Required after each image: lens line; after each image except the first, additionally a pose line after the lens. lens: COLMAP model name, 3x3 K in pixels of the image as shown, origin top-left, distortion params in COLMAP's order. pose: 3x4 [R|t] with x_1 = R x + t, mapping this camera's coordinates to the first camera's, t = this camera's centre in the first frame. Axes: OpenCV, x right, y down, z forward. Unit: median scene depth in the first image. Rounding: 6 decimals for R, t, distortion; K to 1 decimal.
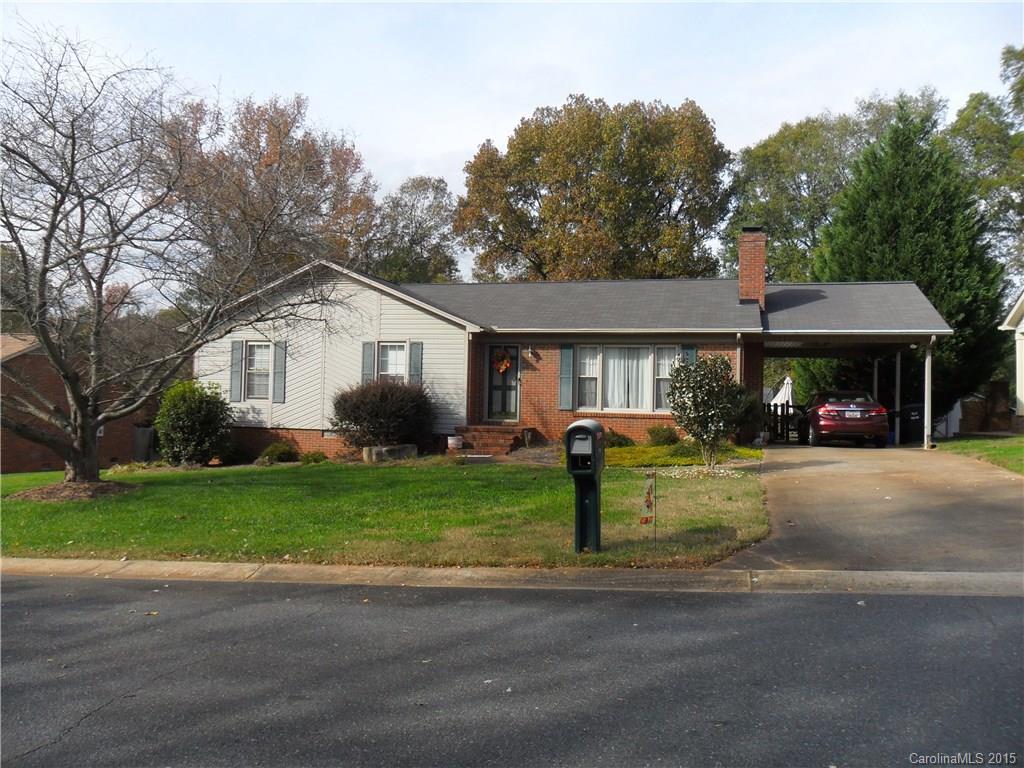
lens RADIAL K [[817.3, 0, 512.0], [0, 817.3, 384.0], [0, 0, 1]] dist [-0.026178, 0.006666]
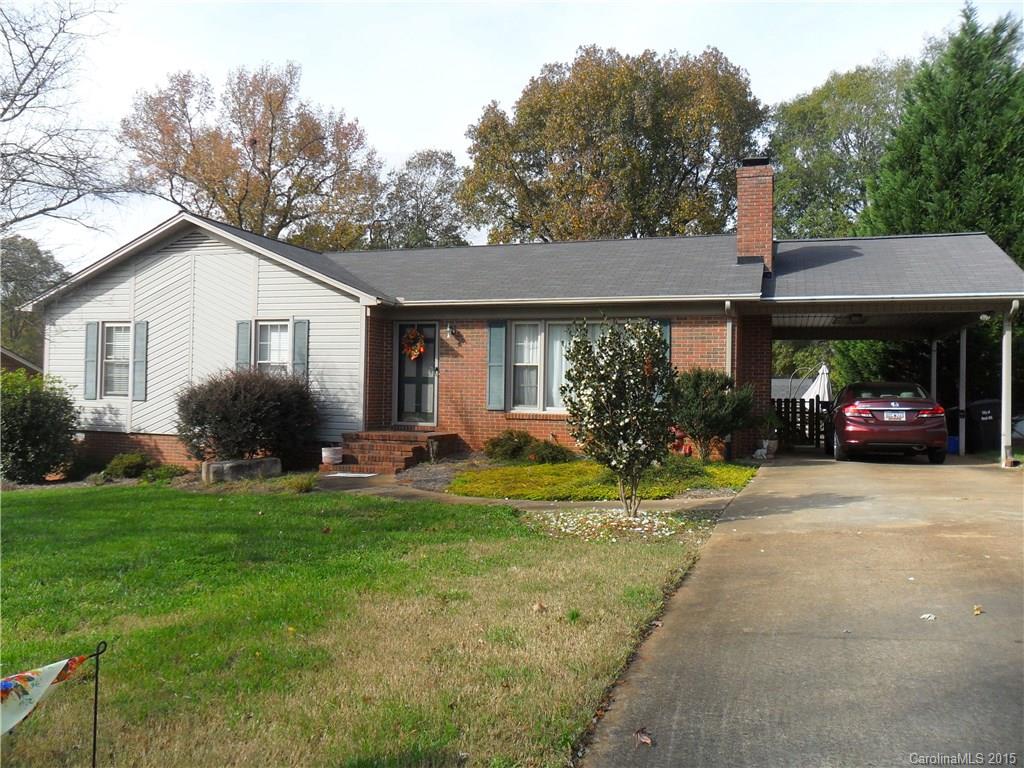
lens RADIAL K [[826.1, 0, 512.0], [0, 826.1, 384.0], [0, 0, 1]] dist [-0.028084, 0.002203]
pose [[0.998019, -0.004021, -0.062783, 0.122998], [0.004564, 0.999953, 0.008501, 0.002016], [0.062746, -0.008771, 0.997991, 0.250443]]
